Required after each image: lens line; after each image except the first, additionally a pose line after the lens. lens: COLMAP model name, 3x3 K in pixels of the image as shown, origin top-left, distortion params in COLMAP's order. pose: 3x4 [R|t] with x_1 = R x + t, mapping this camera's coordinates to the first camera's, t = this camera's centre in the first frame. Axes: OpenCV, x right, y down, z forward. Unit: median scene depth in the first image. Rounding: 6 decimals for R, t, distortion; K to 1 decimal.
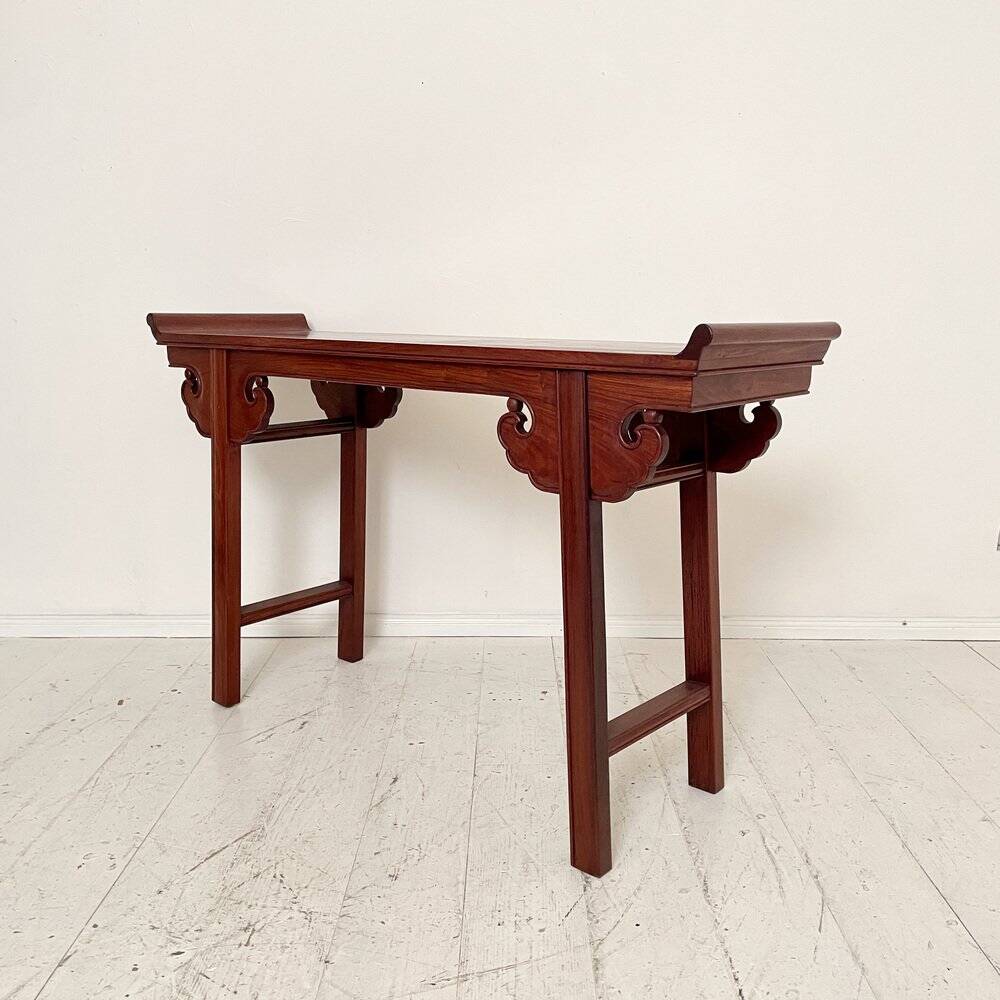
lens RADIAL K [[996.4, 0, 512.0], [0, 996.4, 500.4], [0, 0, 1]] dist [0.032538, -0.029950]
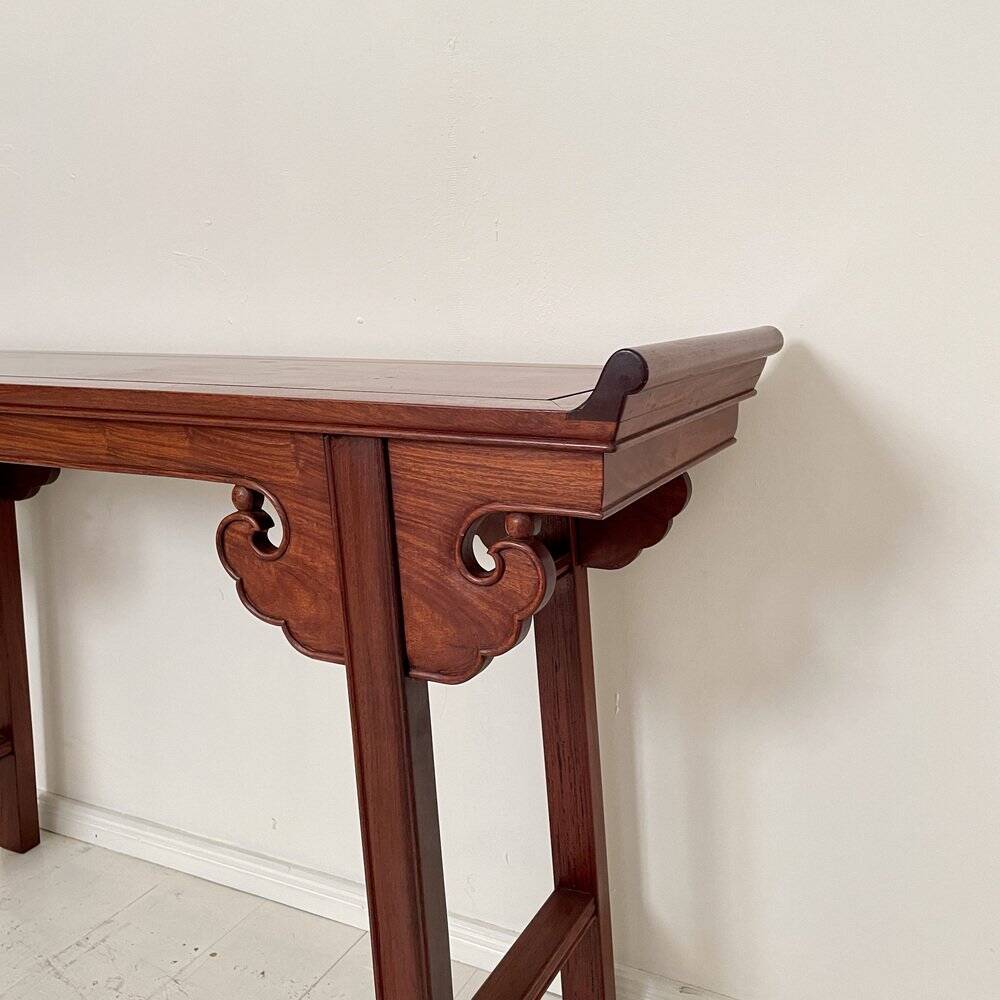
lens RADIAL K [[996.4, 0, 512.0], [0, 996.4, 500.4], [0, 0, 1]] dist [0.032538, -0.029950]
pose [[0.967420, -0.069210, 0.243532, 0.009829], [0.065676, 0.997585, 0.022610, -0.100270], [-0.244509, -0.005879, 0.969629, 0.460085]]
